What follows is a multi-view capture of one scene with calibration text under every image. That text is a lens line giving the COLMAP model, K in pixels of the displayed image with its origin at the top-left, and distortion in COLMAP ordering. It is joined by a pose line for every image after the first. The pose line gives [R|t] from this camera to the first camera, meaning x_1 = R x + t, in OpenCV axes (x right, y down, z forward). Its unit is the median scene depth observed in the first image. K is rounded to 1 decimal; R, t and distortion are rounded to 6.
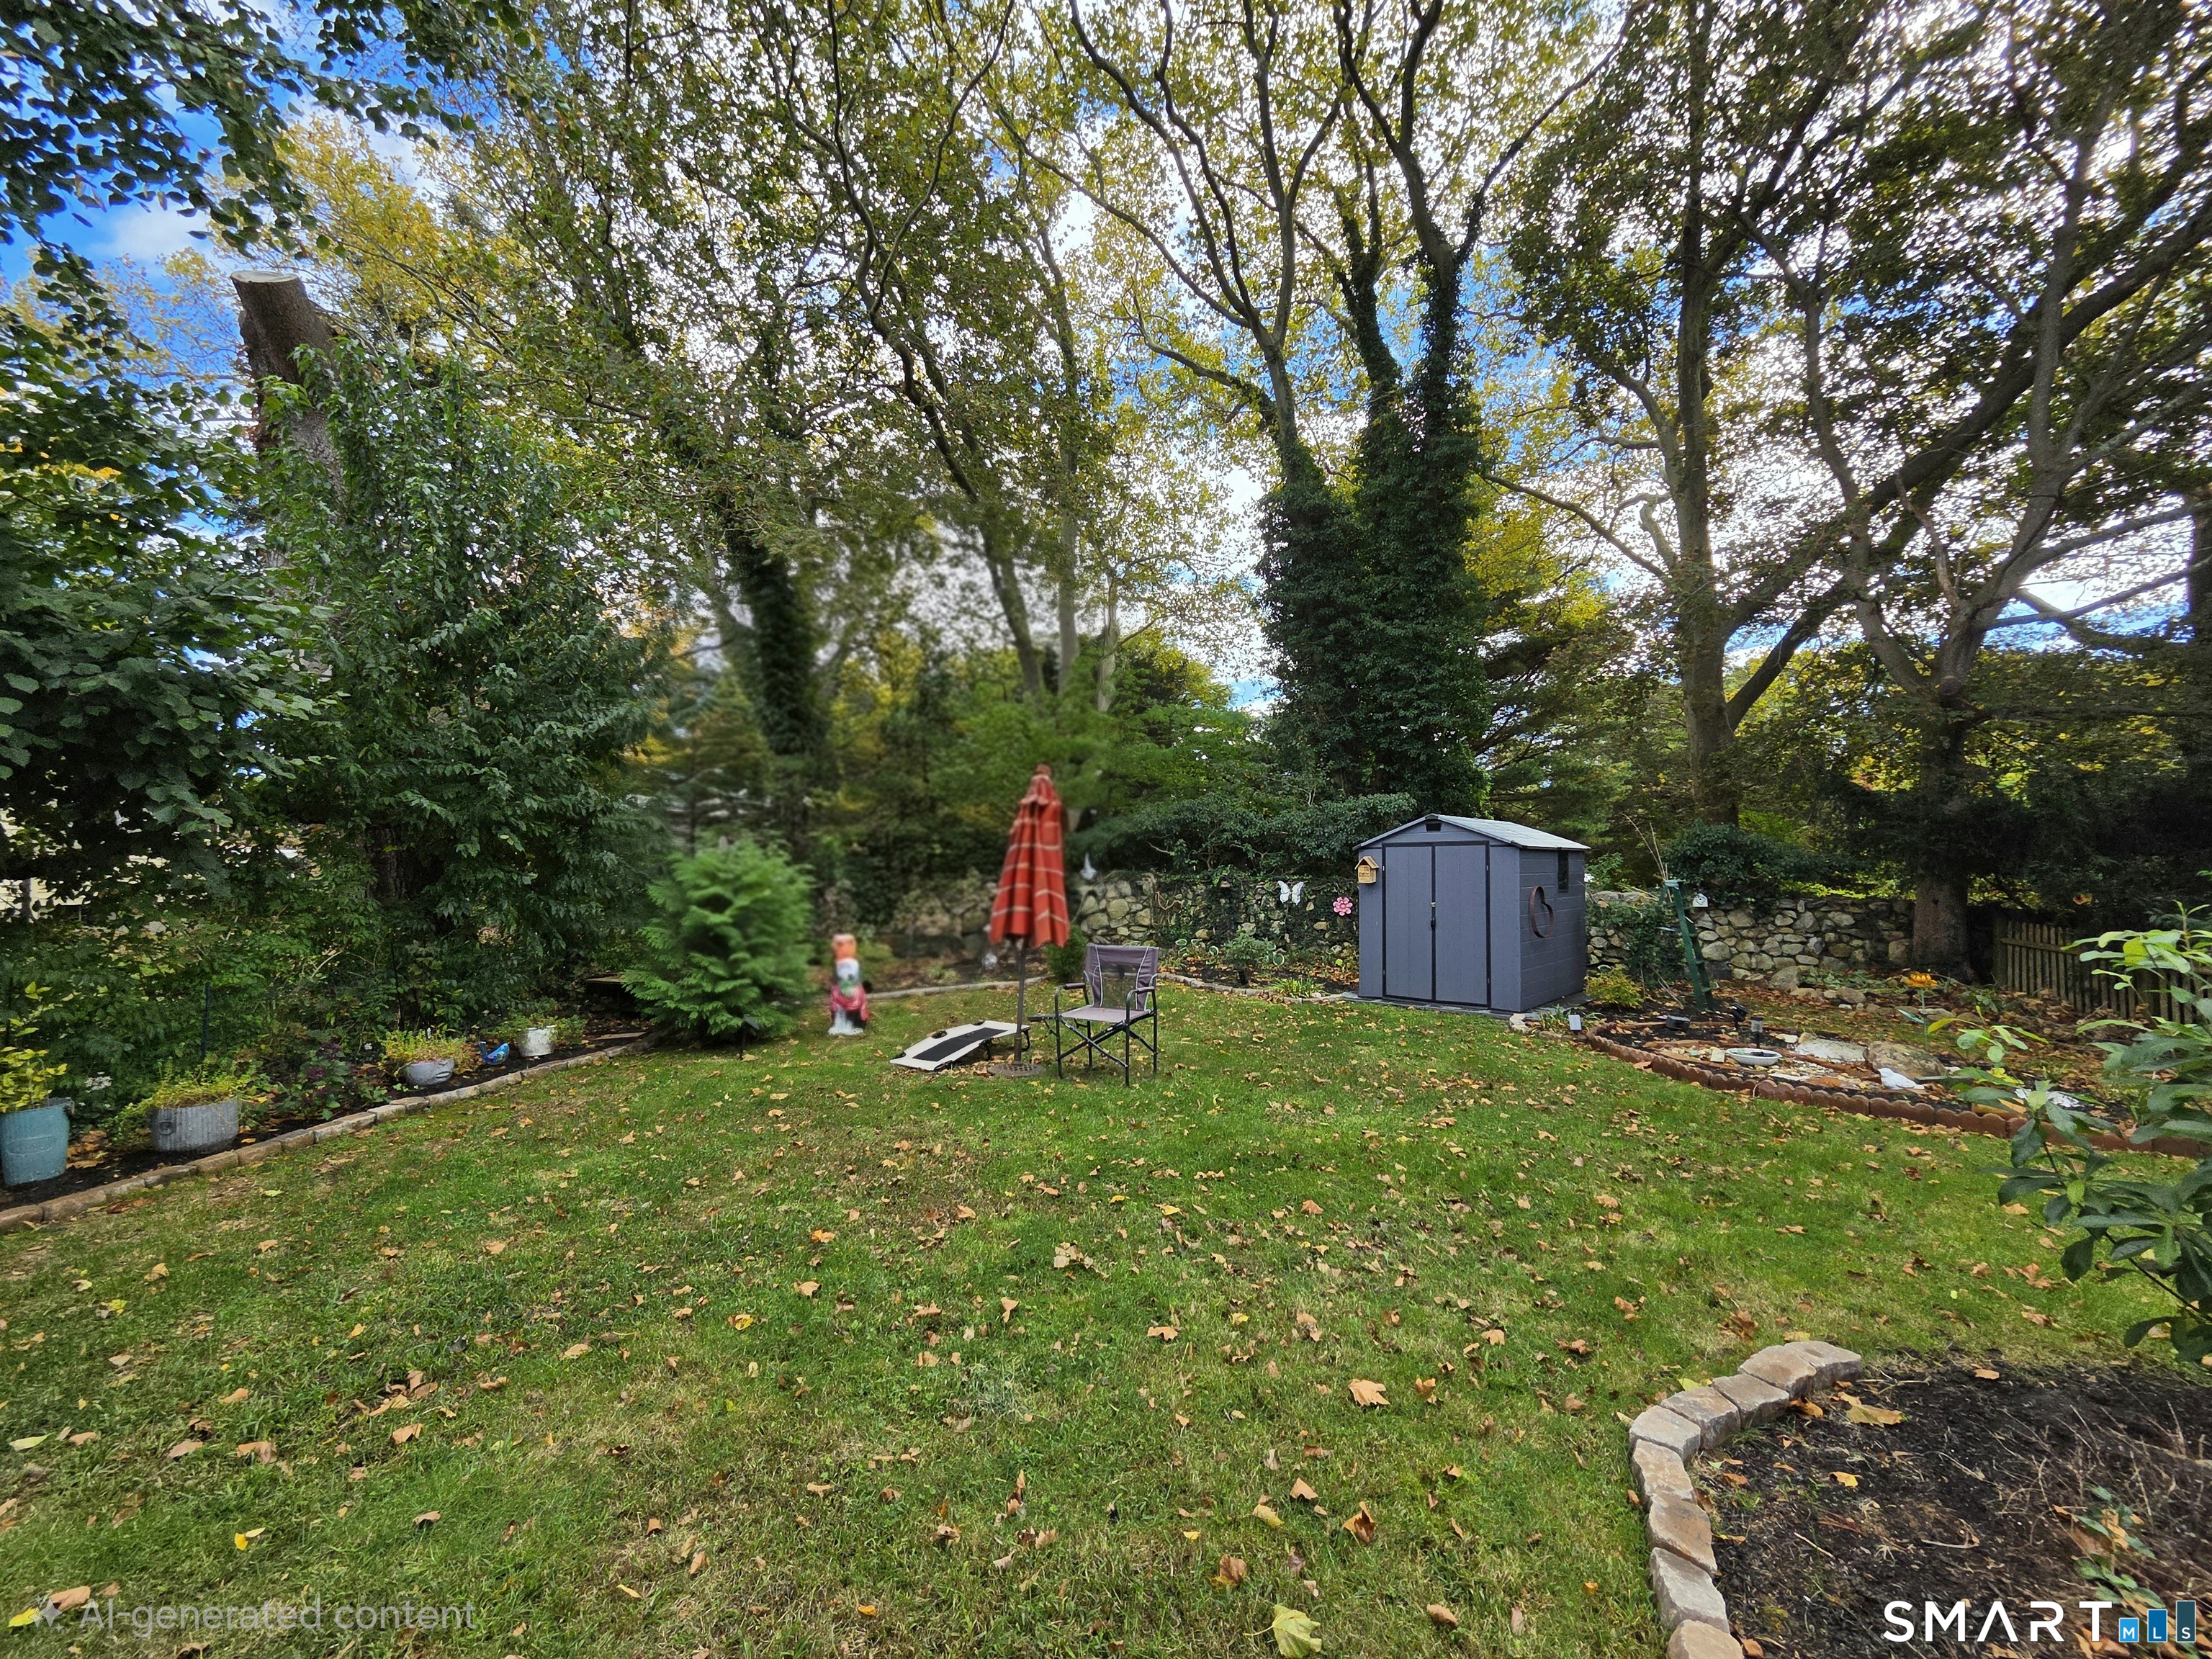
lens RADIAL K [[915.0, 0, 1128.0], [0, 915.0, 840.4], [0, 0, 1]] dist [-0.011330, 0.000576]
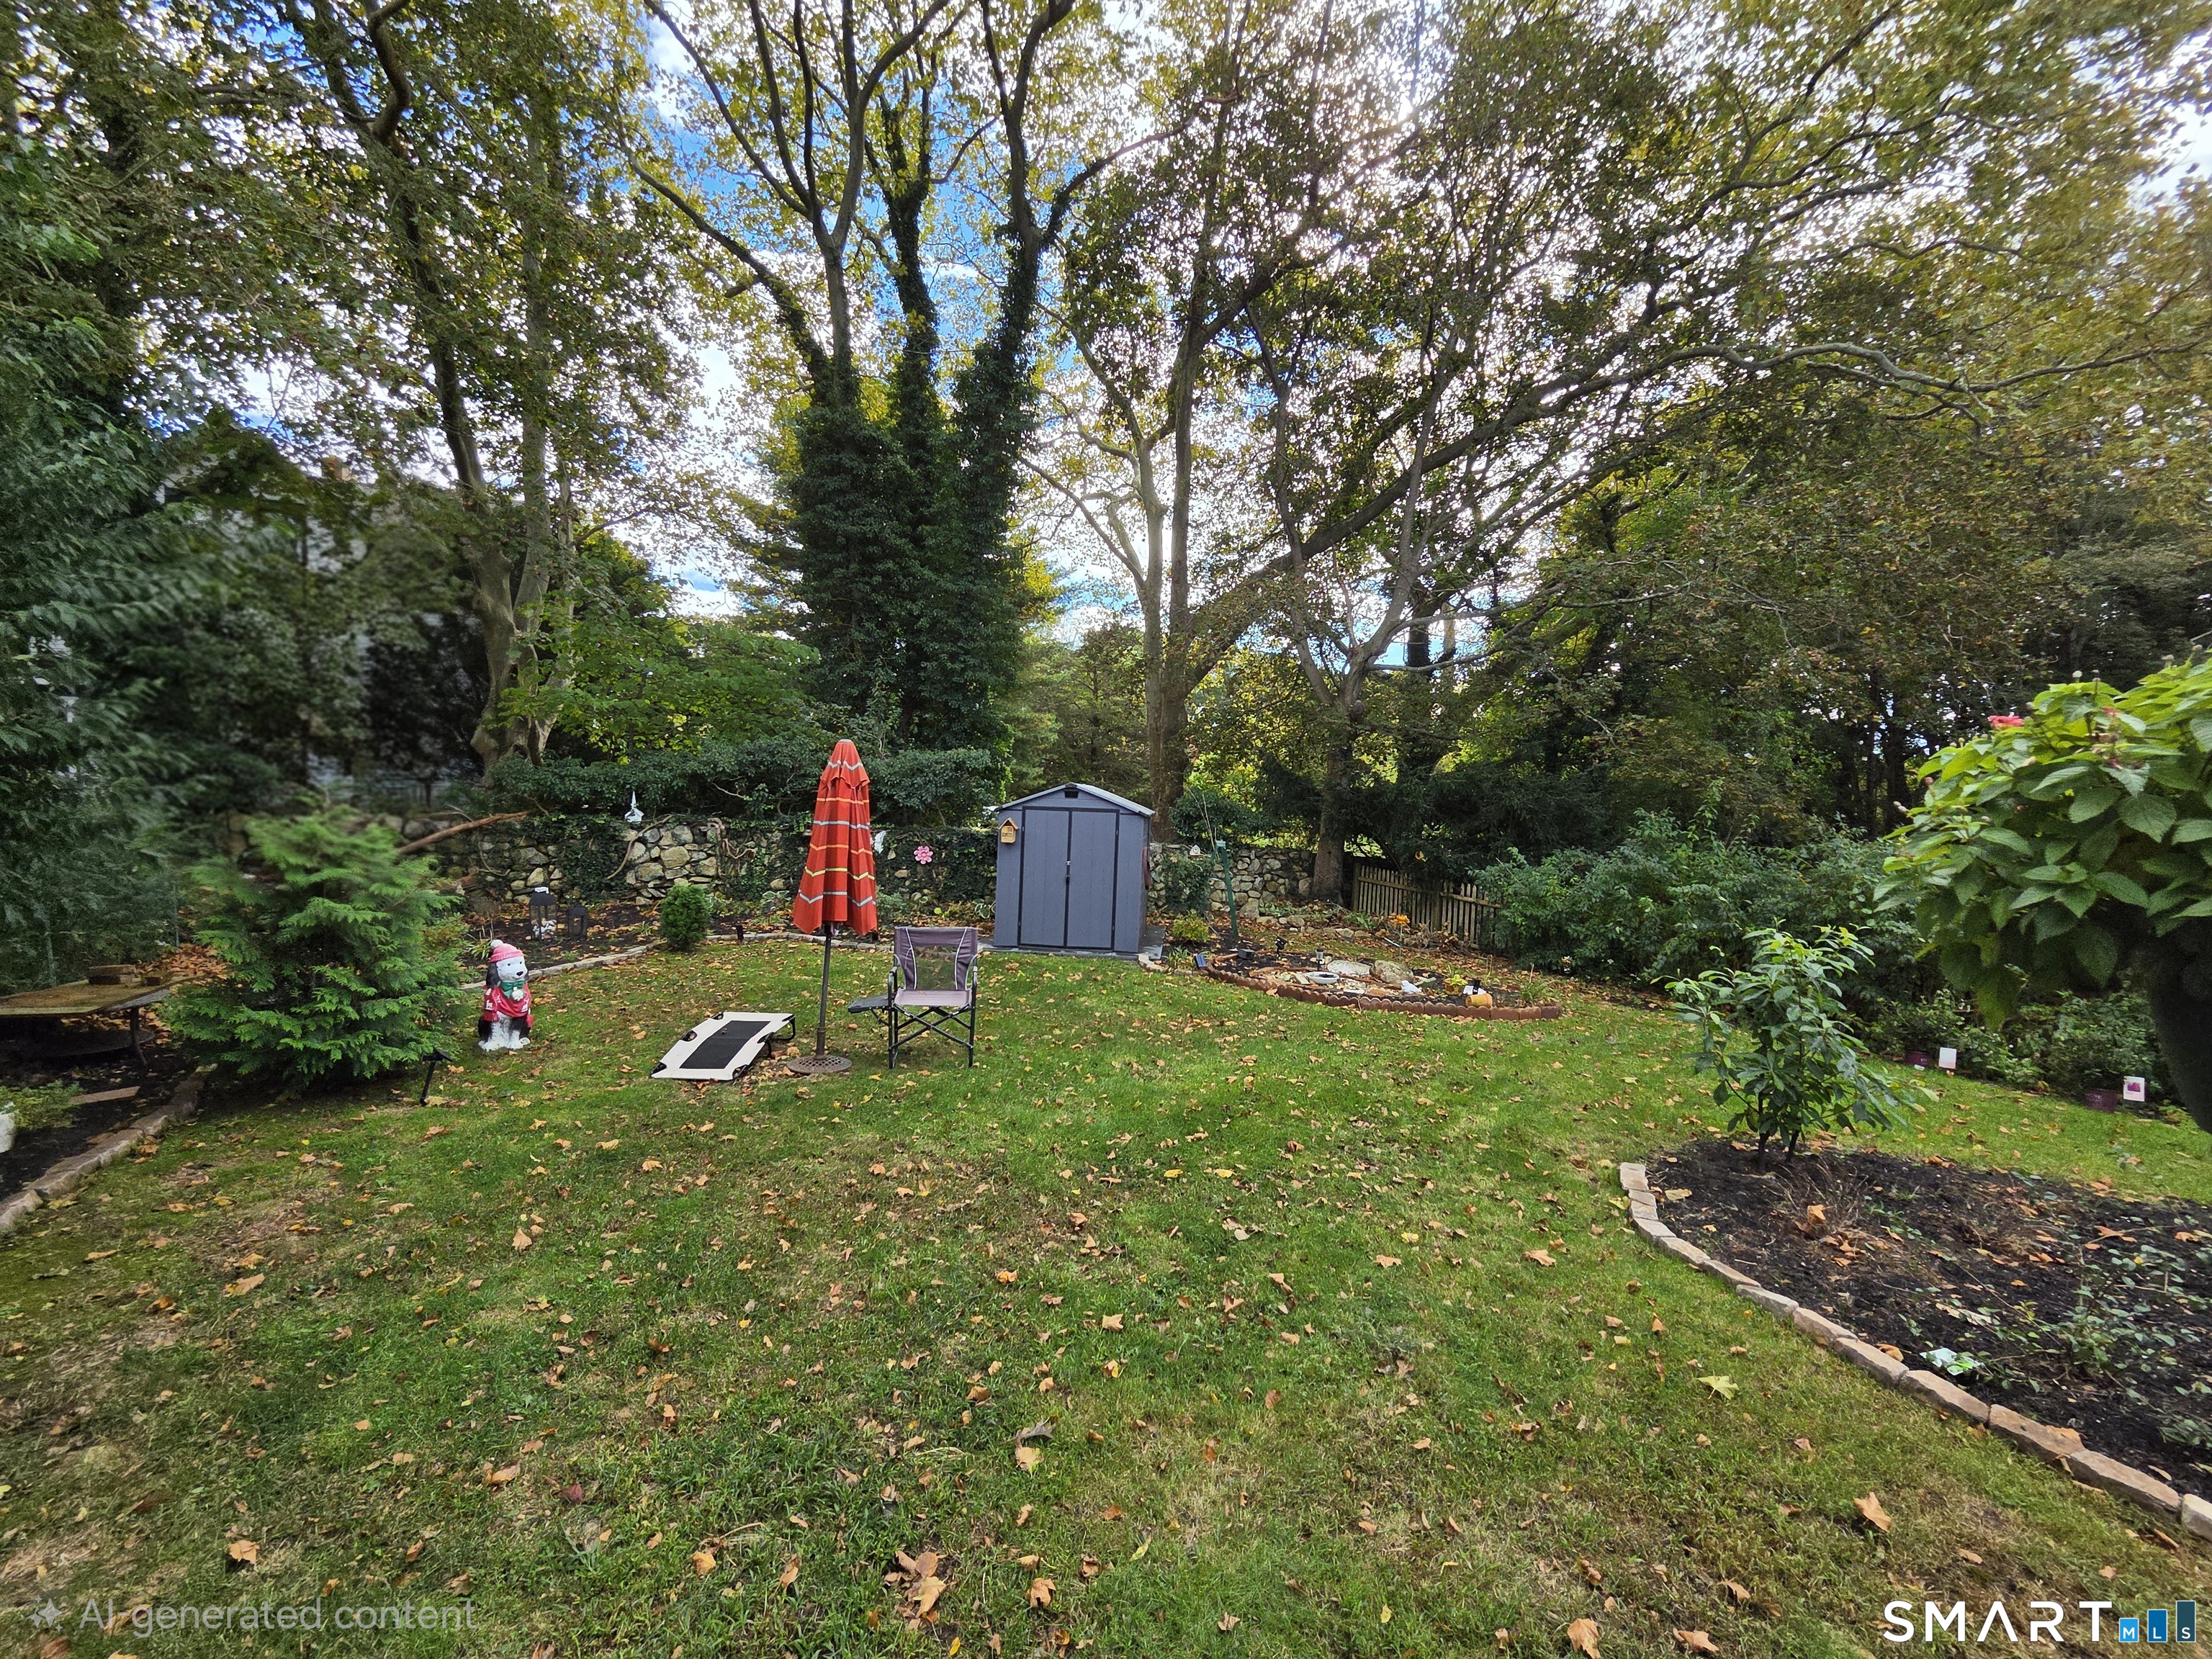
lens RADIAL K [[915.3, 0, 1113.7], [0, 915.3, 836.5], [0, 0, 1]] dist [-0.009756, -0.000053]
pose [[0.789573, 0.004314, 0.613641, -0.251348], [-0.056814, 0.996194, 0.066100, -0.032145], [-0.611021, -0.087055, 0.786813, 0.058359]]
